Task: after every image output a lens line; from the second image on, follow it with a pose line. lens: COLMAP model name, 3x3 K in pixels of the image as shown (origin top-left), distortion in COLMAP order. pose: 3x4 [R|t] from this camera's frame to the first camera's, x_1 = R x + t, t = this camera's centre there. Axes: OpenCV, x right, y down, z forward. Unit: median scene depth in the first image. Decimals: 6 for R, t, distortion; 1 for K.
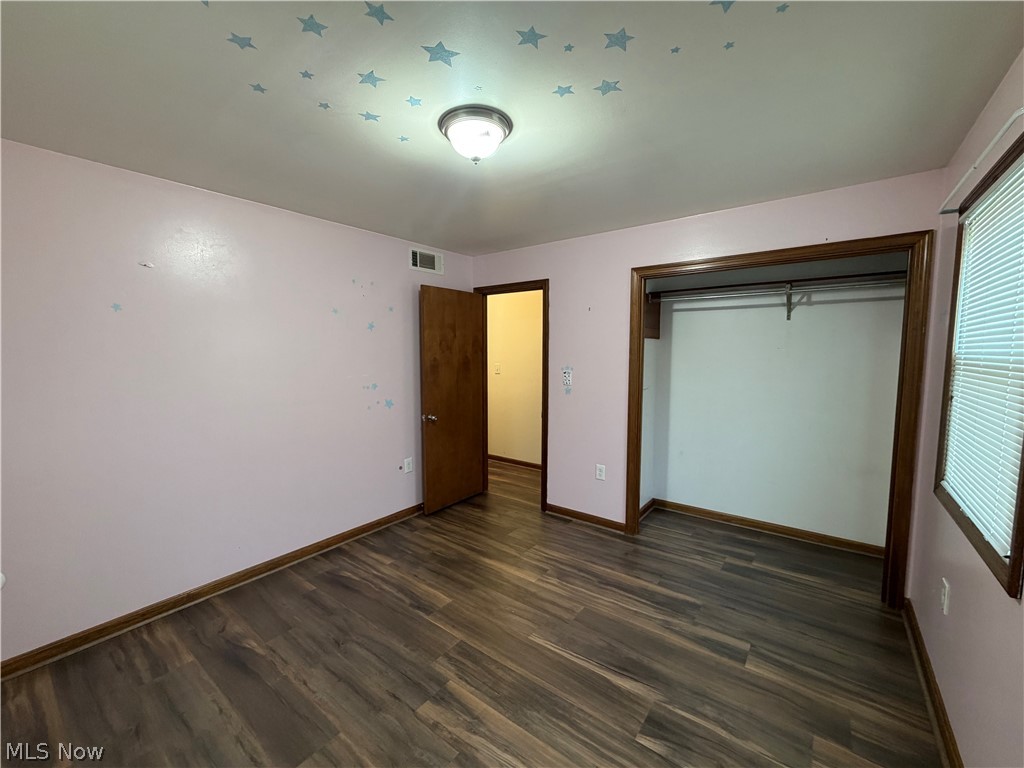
lens RADIAL K [[411.8, 0, 508.8], [0, 411.8, 385.2], [0, 0, 1]] dist [0.001691, 0.000569]
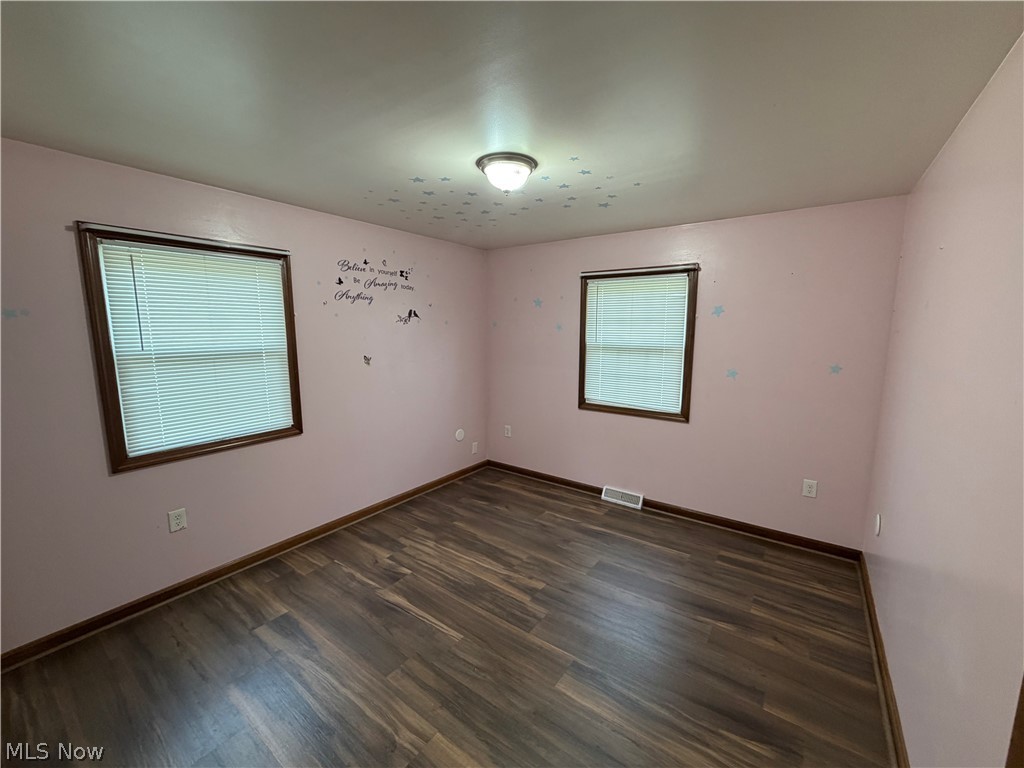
lens RADIAL K [[411.8, 0, 514.5], [0, 411.8, 387.3], [0, 0, 1]] dist [0.001691, 0.000569]
pose [[-0.999173, 0.005180, -0.040339, -0.044575], [-0.004397, 0.972284, 0.233763, -0.241029], [0.040432, 0.233747, -0.971457, 2.033648]]
